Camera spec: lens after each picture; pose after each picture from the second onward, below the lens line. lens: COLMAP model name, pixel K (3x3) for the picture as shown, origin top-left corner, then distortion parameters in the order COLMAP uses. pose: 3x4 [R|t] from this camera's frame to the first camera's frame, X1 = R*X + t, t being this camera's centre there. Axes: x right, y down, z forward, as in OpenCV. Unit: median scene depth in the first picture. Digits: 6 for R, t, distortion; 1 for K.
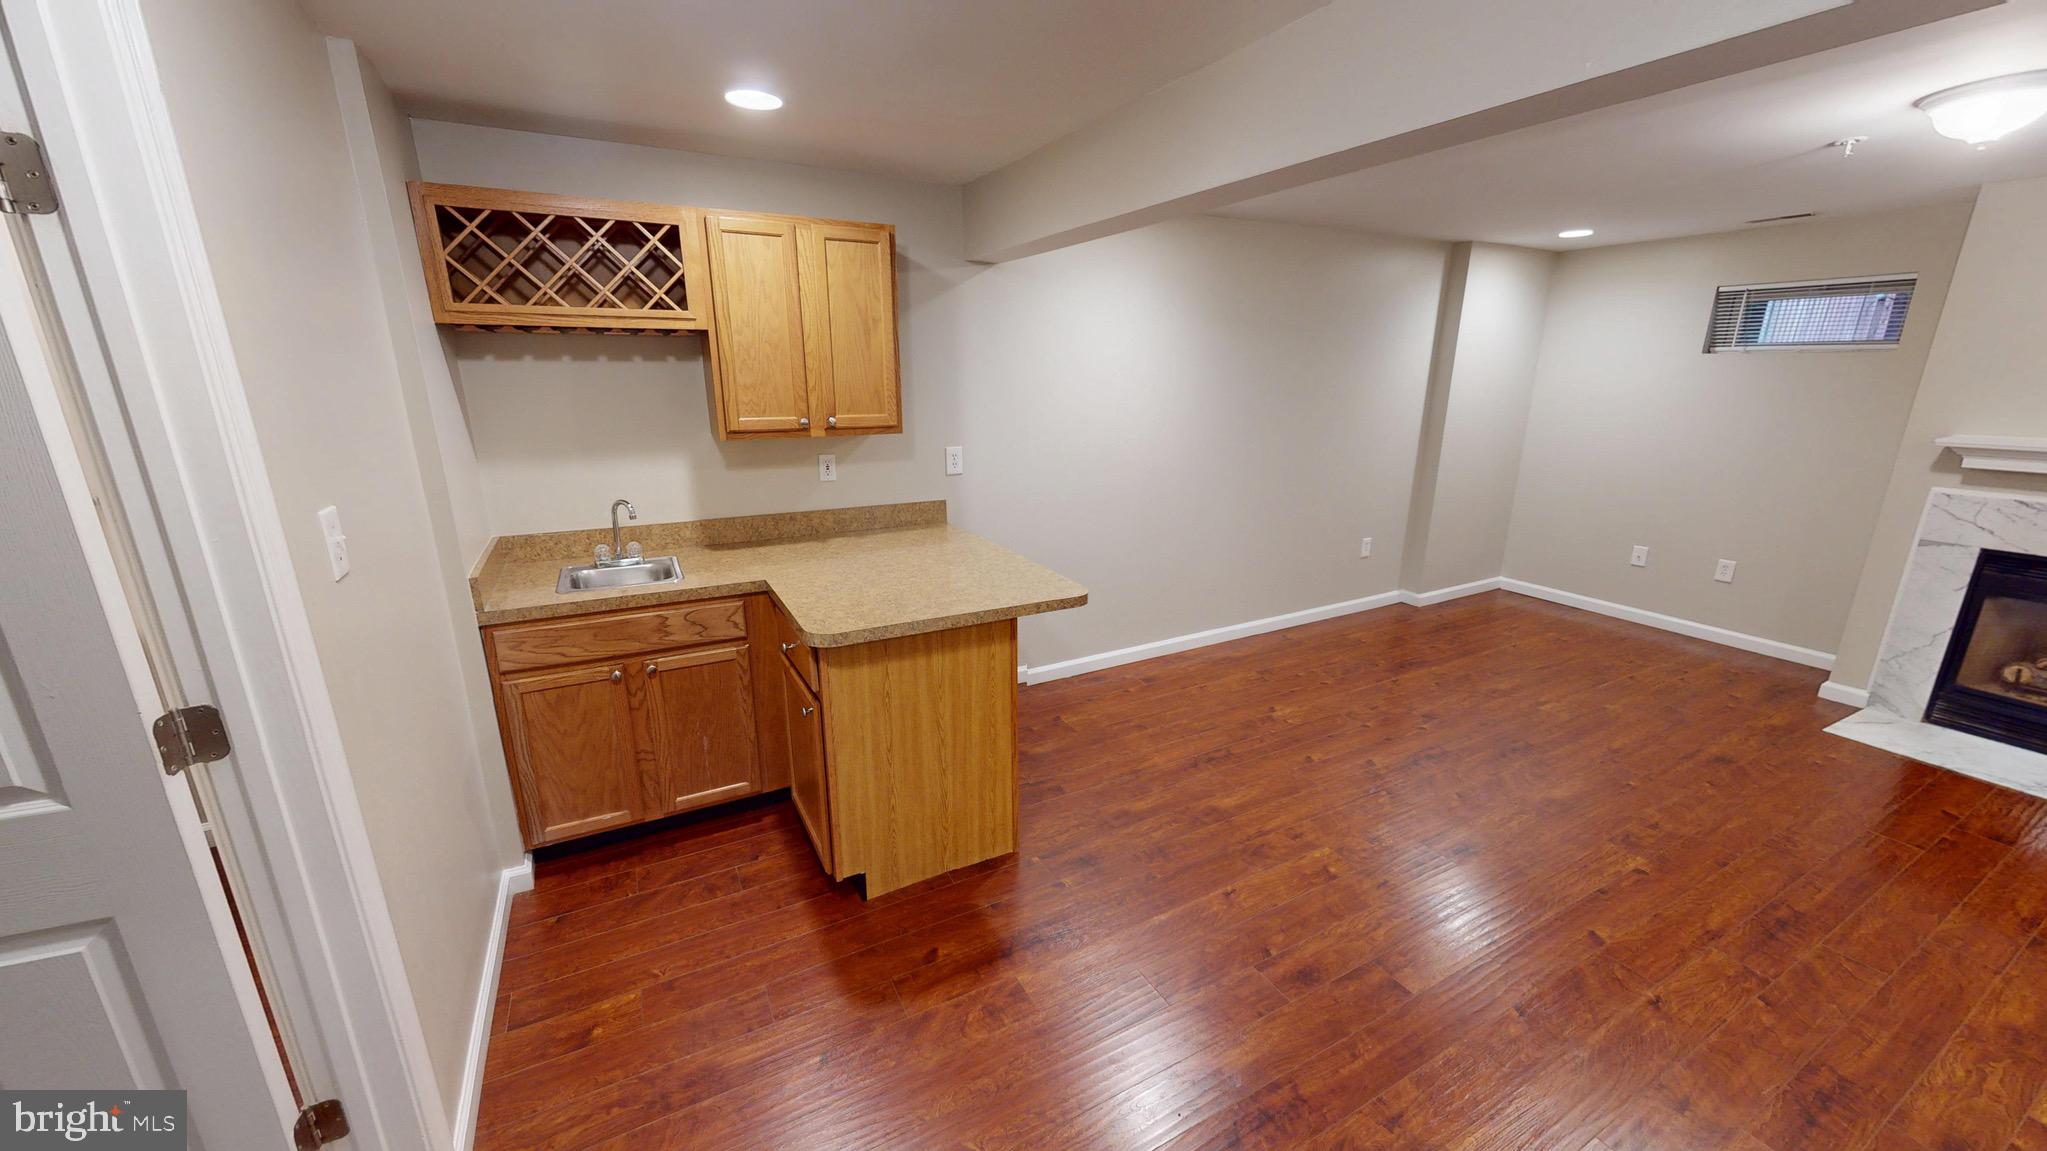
lens RADIAL K [[748.6, 0, 1034.7], [0, 748.6, 582.3], [0, 0, 1]] dist [0.000008, -0.000108]
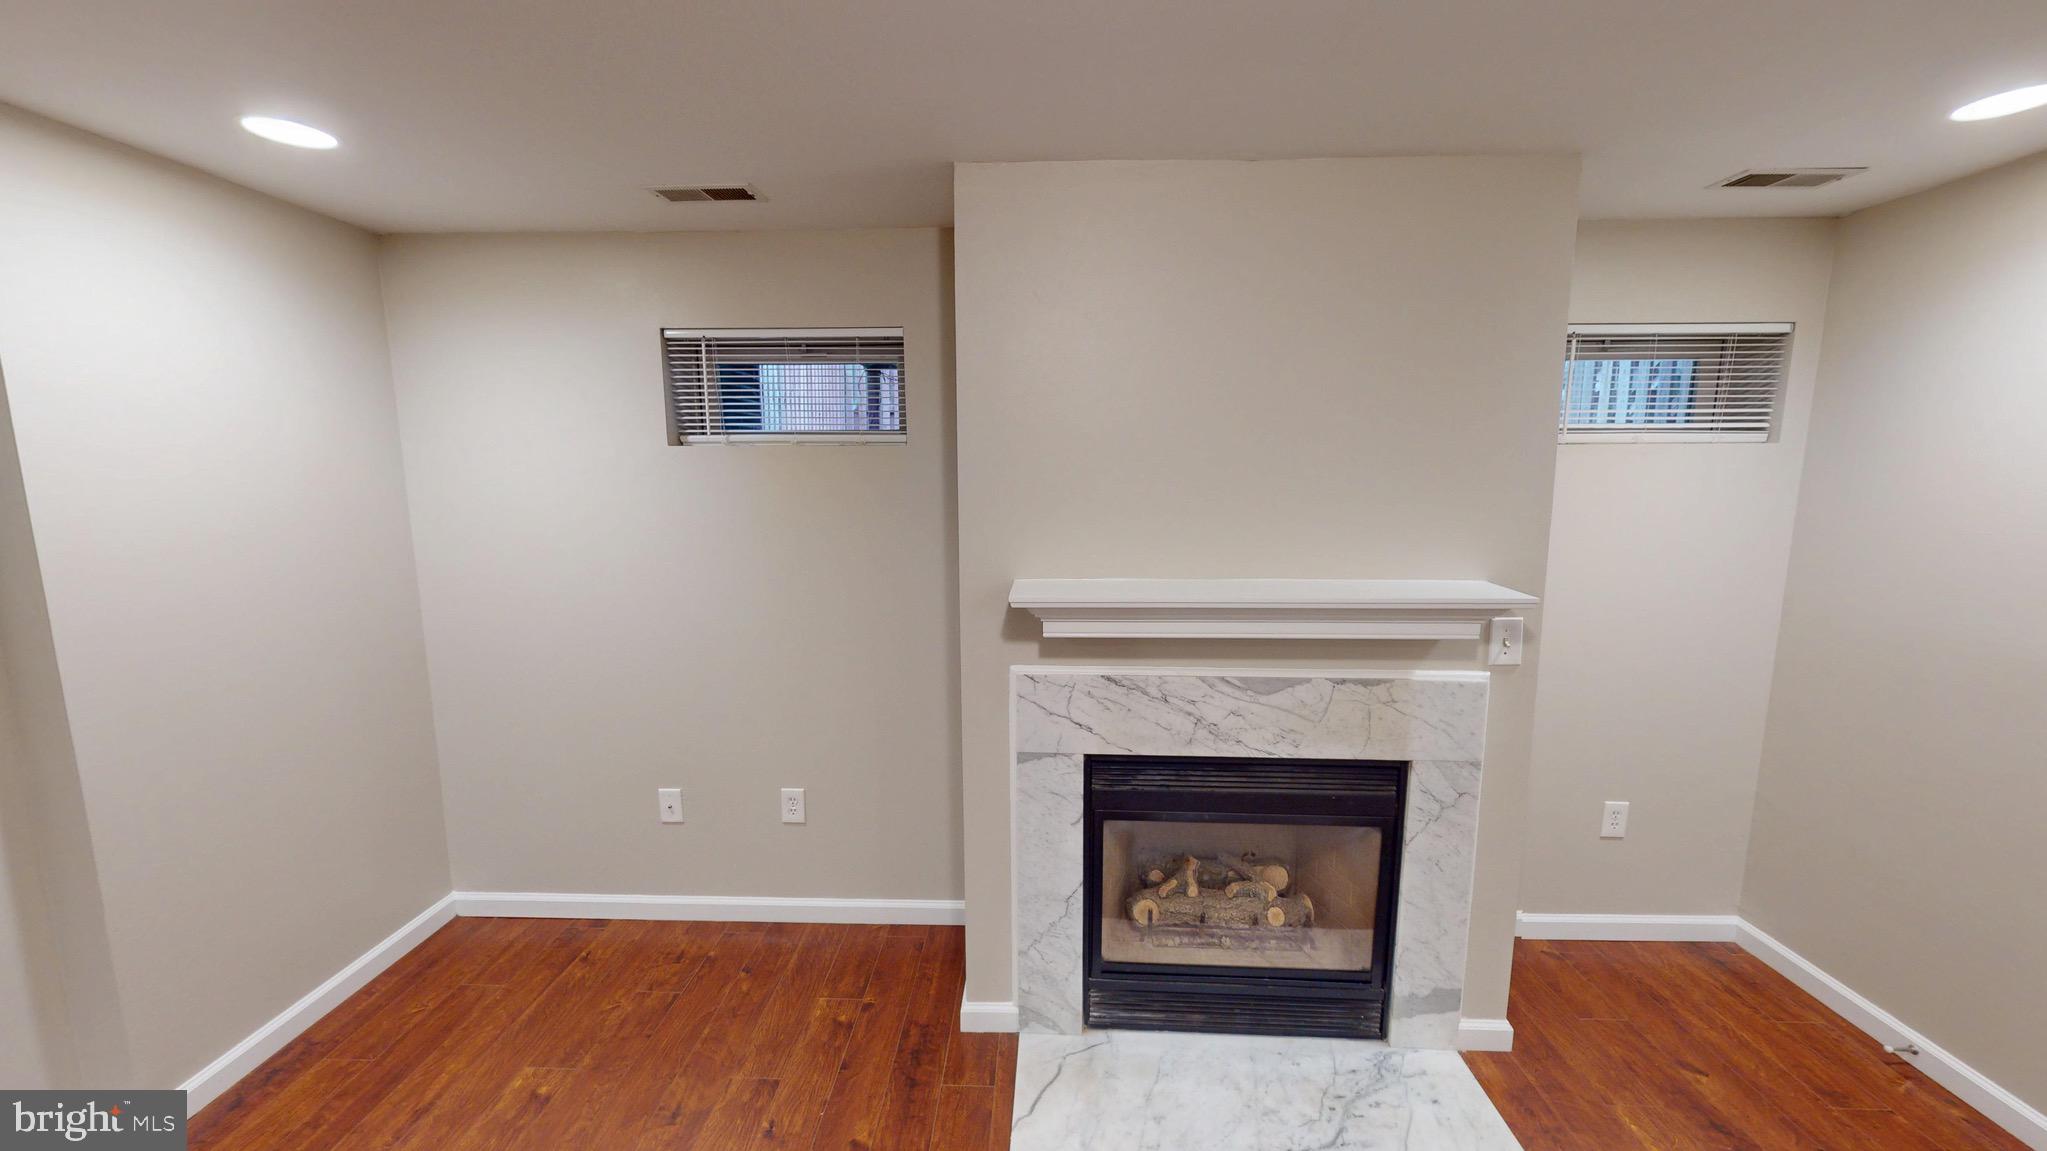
lens RADIAL K [[748.6, 0, 1025.3], [0, 748.6, 575.3], [0, 0, 1]] dist [0.000008, -0.000108]
pose [[0.519854, -0.122561, 0.845417, 0.670192], [0.234974, 0.971995, -0.003577, -0.181500], [-0.821303, 0.200511, 0.534094, 0.620504]]
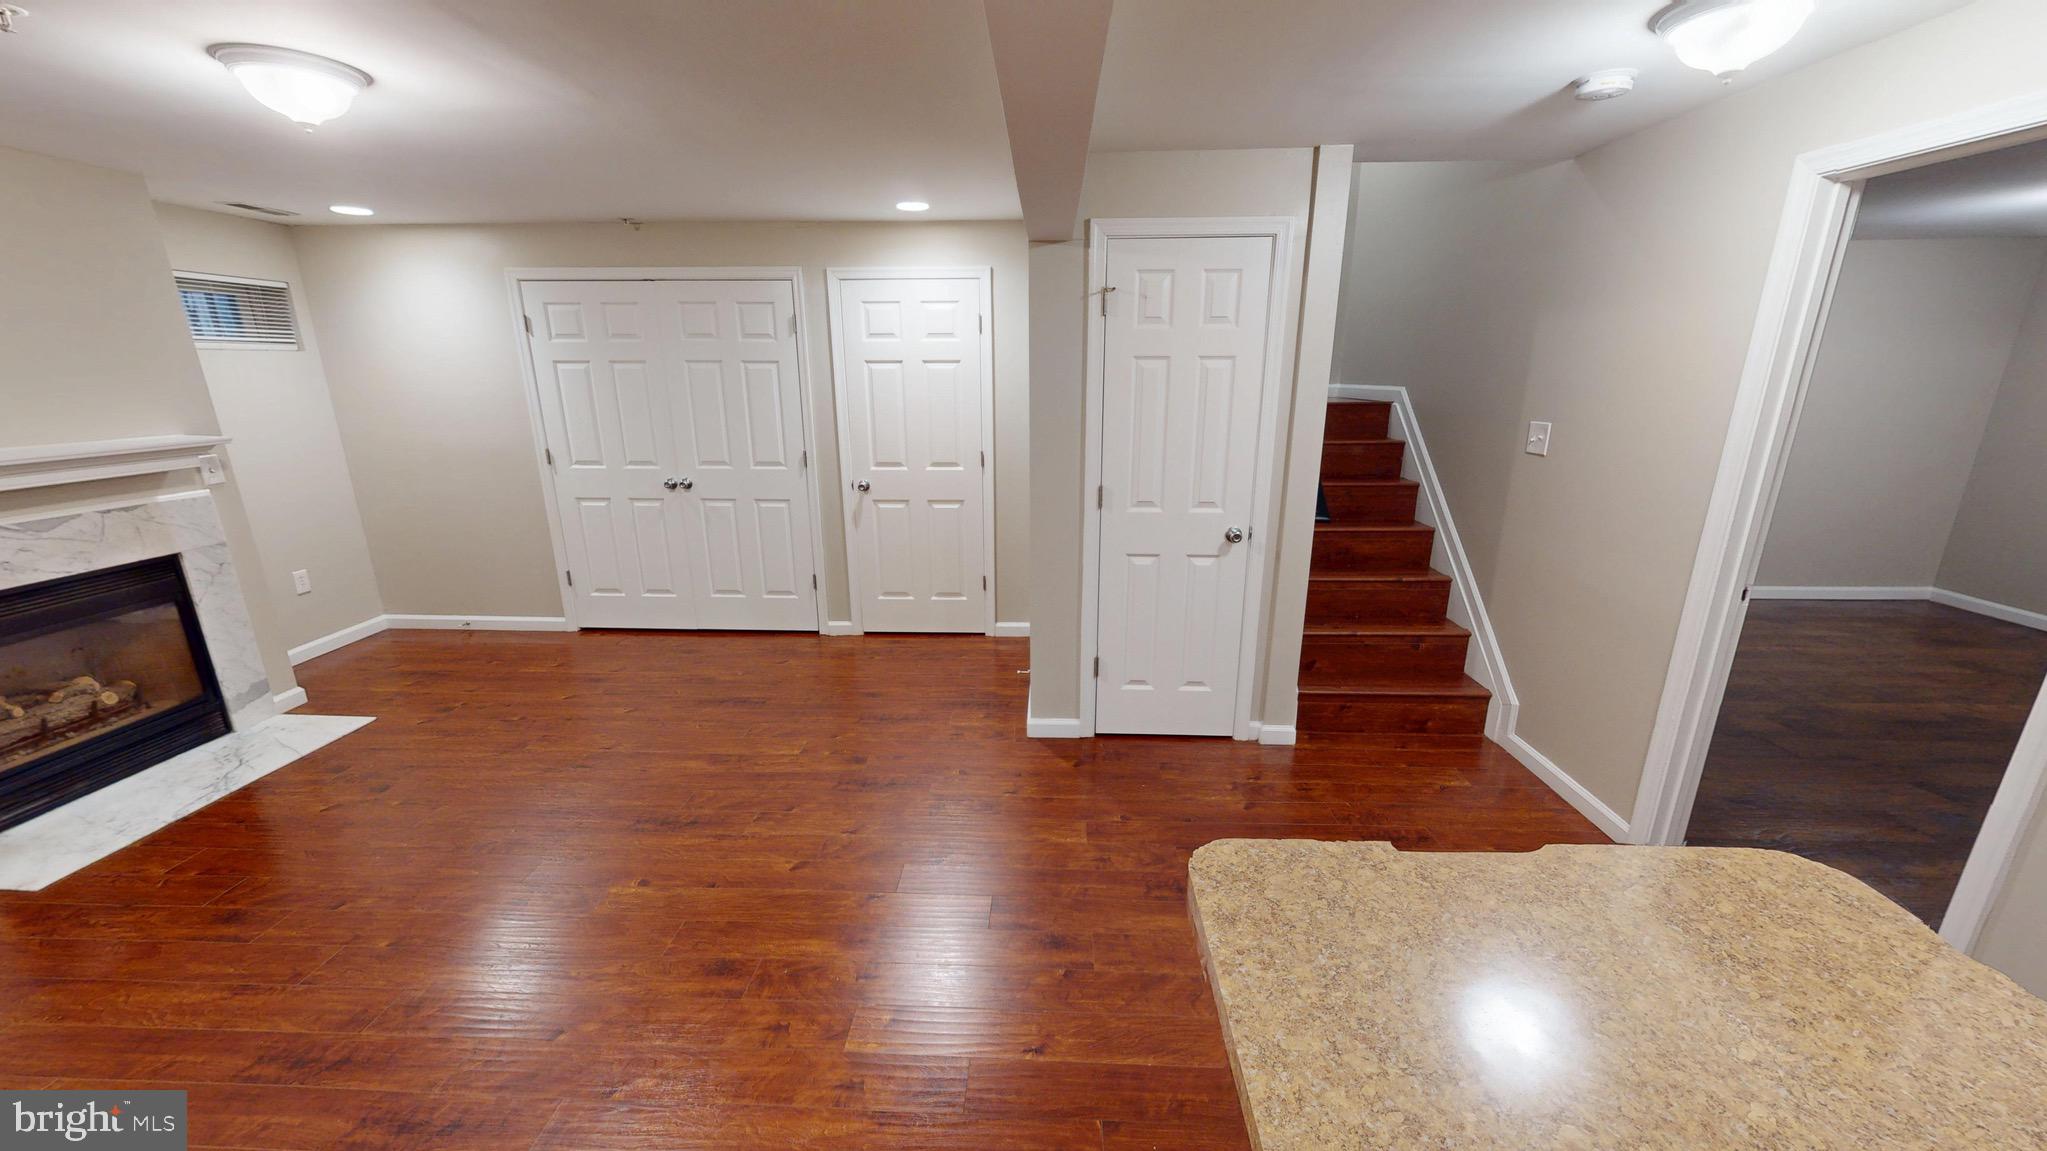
lens RADIAL K [[748.6, 0, 1022.9], [0, 748.6, 577.6], [0, 0, 1]] dist [0.000008, -0.000108]
pose [[-0.852823, -0.139412, 0.503247, -0.030048], [0.146701, 0.860934, 0.487105, -0.242518], [-0.501170, 0.489241, -0.713772, 0.855643]]
